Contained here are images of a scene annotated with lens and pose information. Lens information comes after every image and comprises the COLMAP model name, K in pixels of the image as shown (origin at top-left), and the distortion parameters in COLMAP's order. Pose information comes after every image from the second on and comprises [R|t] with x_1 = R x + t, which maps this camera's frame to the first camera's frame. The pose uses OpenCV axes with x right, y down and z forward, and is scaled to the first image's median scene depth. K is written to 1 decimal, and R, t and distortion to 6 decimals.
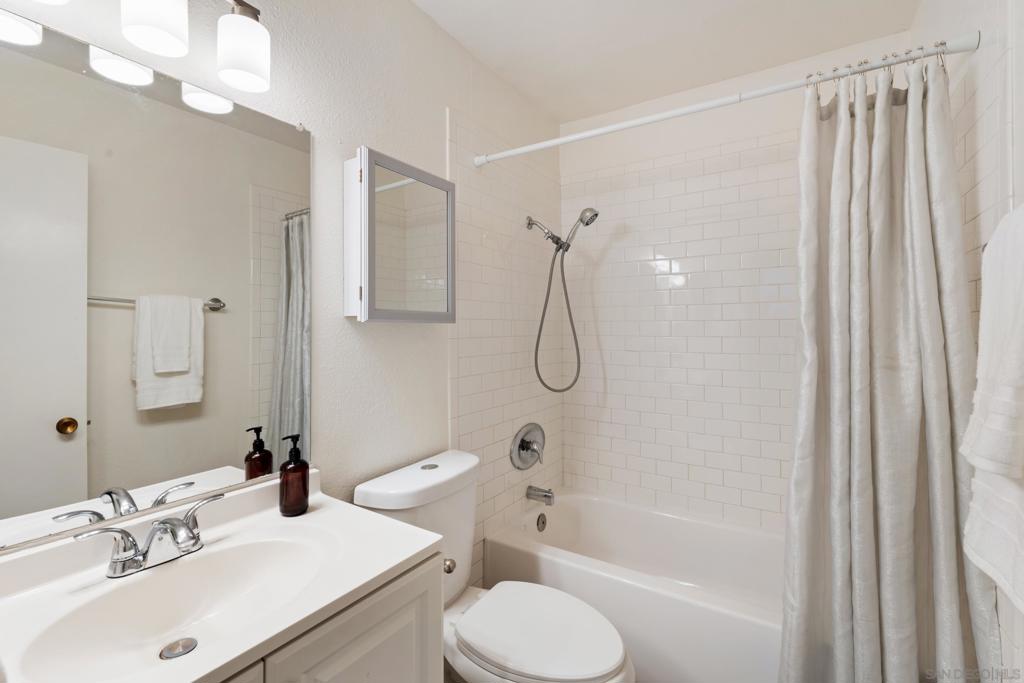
lens RADIAL K [[453.0, 0, 509.2], [0, 453.0, 331.8], [0, 0, 1]] dist [-0.000819, -0.000219]
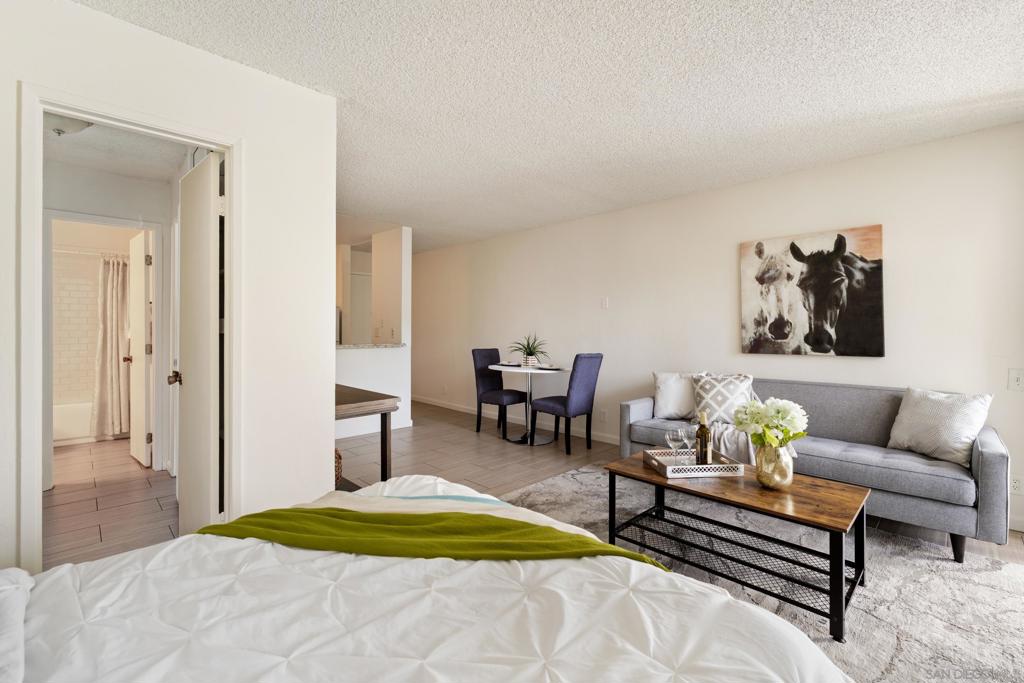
lens RADIAL K [[453.0, 0, 509.2], [0, 453.0, 331.8], [0, 0, 1]] dist [-0.000819, -0.000219]
pose [[0.216639, -0.000728, 0.976252, -2.371780], [-0.010215, 0.999943, 0.003012, 0.045033], [-0.976198, -0.010625, 0.216619, -3.259759]]
